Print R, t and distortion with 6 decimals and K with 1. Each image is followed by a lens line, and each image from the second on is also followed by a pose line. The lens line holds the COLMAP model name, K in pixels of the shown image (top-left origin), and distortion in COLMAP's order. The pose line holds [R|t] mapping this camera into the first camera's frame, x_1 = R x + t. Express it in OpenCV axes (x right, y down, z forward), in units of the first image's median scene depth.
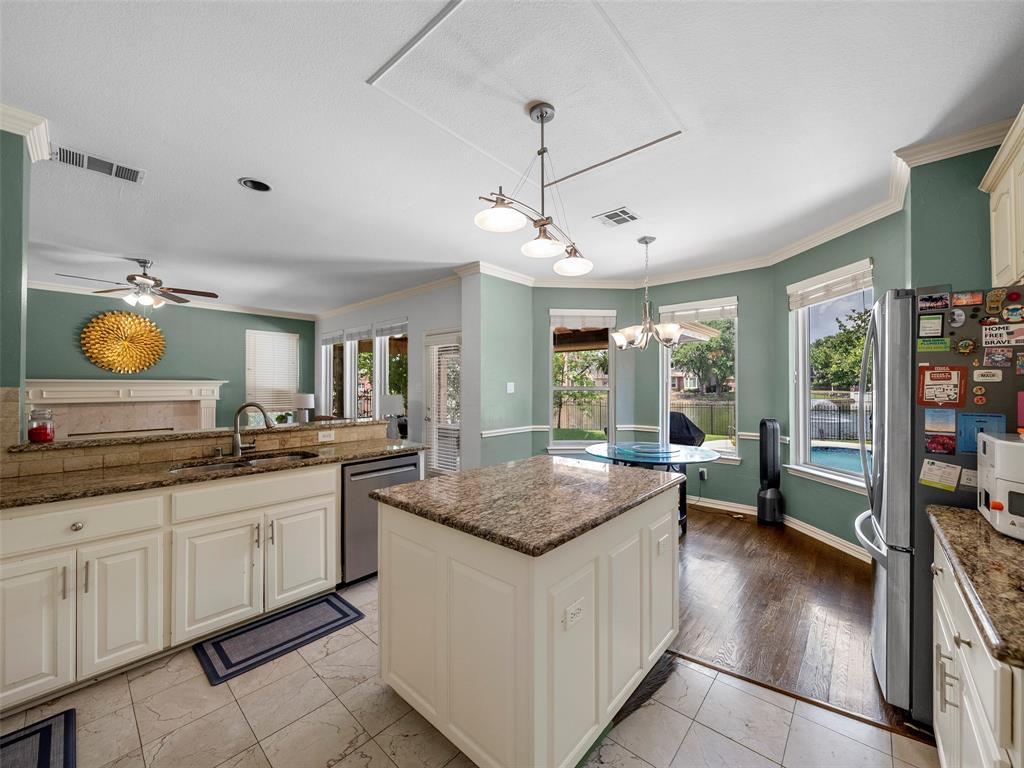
lens RADIAL K [[400.5, 0, 508.5], [0, 400.5, 378.1], [0, 0, 1]] dist [-0.000213, 0.000141]
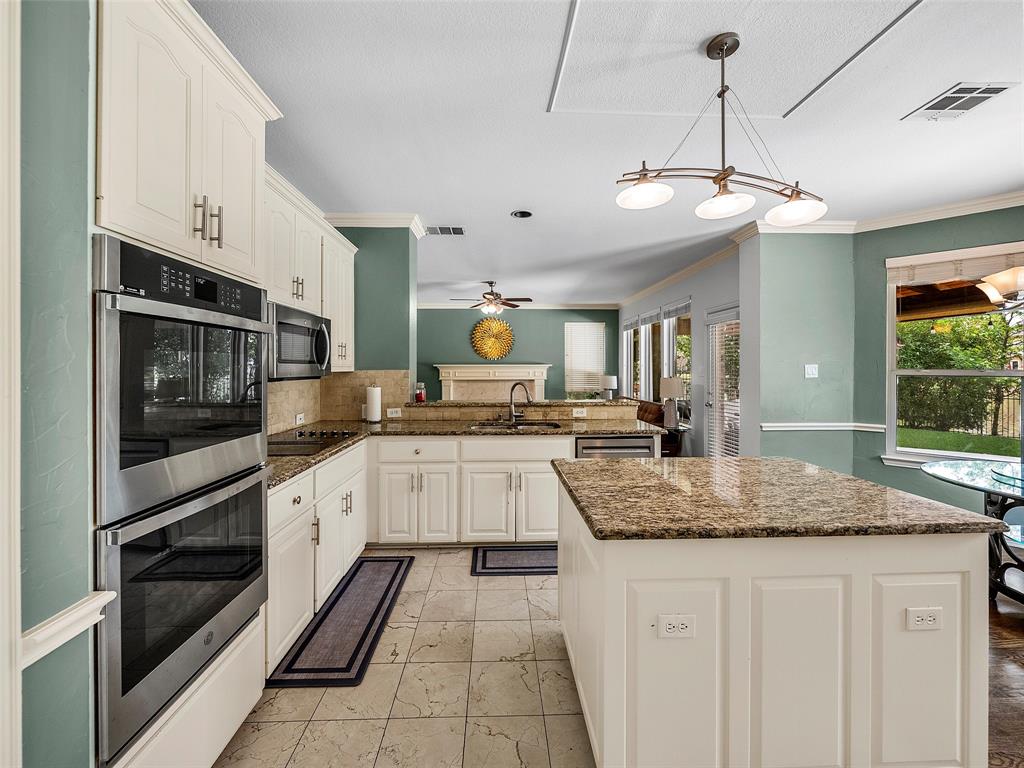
lens RADIAL K [[402.1, 0, 509.8], [0, 402.1, 362.7], [0, 0, 1]] dist [0.001537, 0.000110]
pose [[0.696752, -0.010693, -0.717233, 0.299161], [0.014687, 0.999892, -0.000639, -0.000825], [0.717162, -0.010089, 0.696833, 0.064453]]
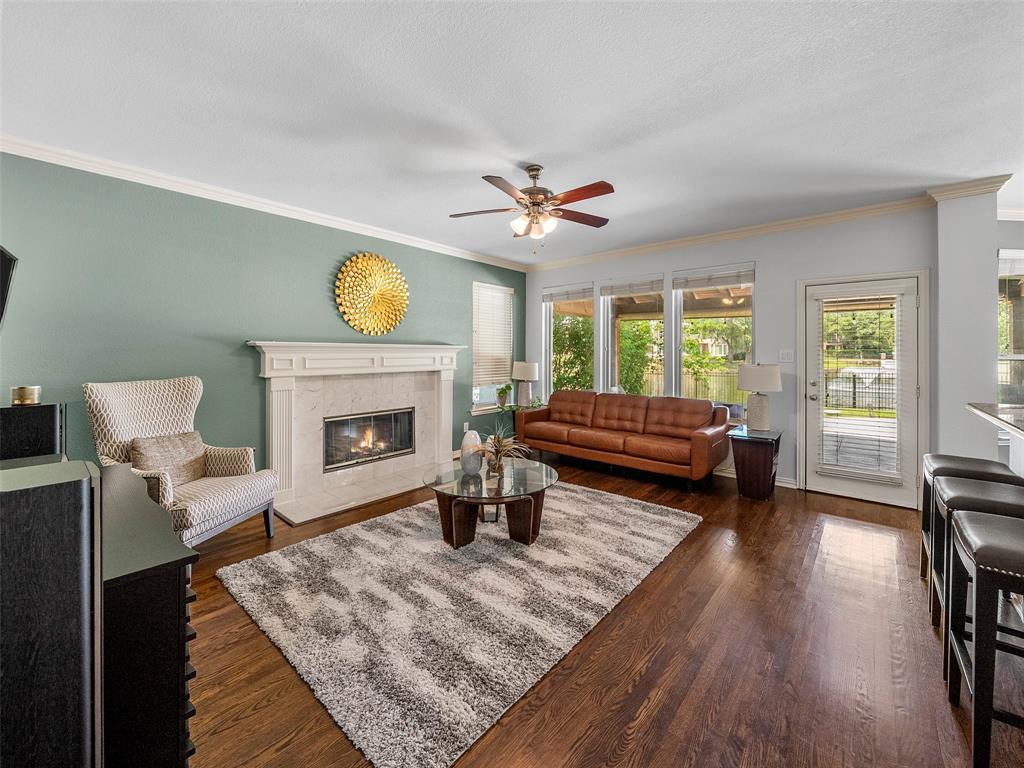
lens RADIAL K [[408.7, 0, 511.9], [0, 408.7, 355.4], [0, 0, 1]] dist [-0.001812, -0.000162]
pose [[0.999858, 0.002413, 0.016685, -1.645654], [-0.002847, 0.999657, 0.026040, 0.012295], [-0.016617, -0.026084, 0.999522, 0.519263]]
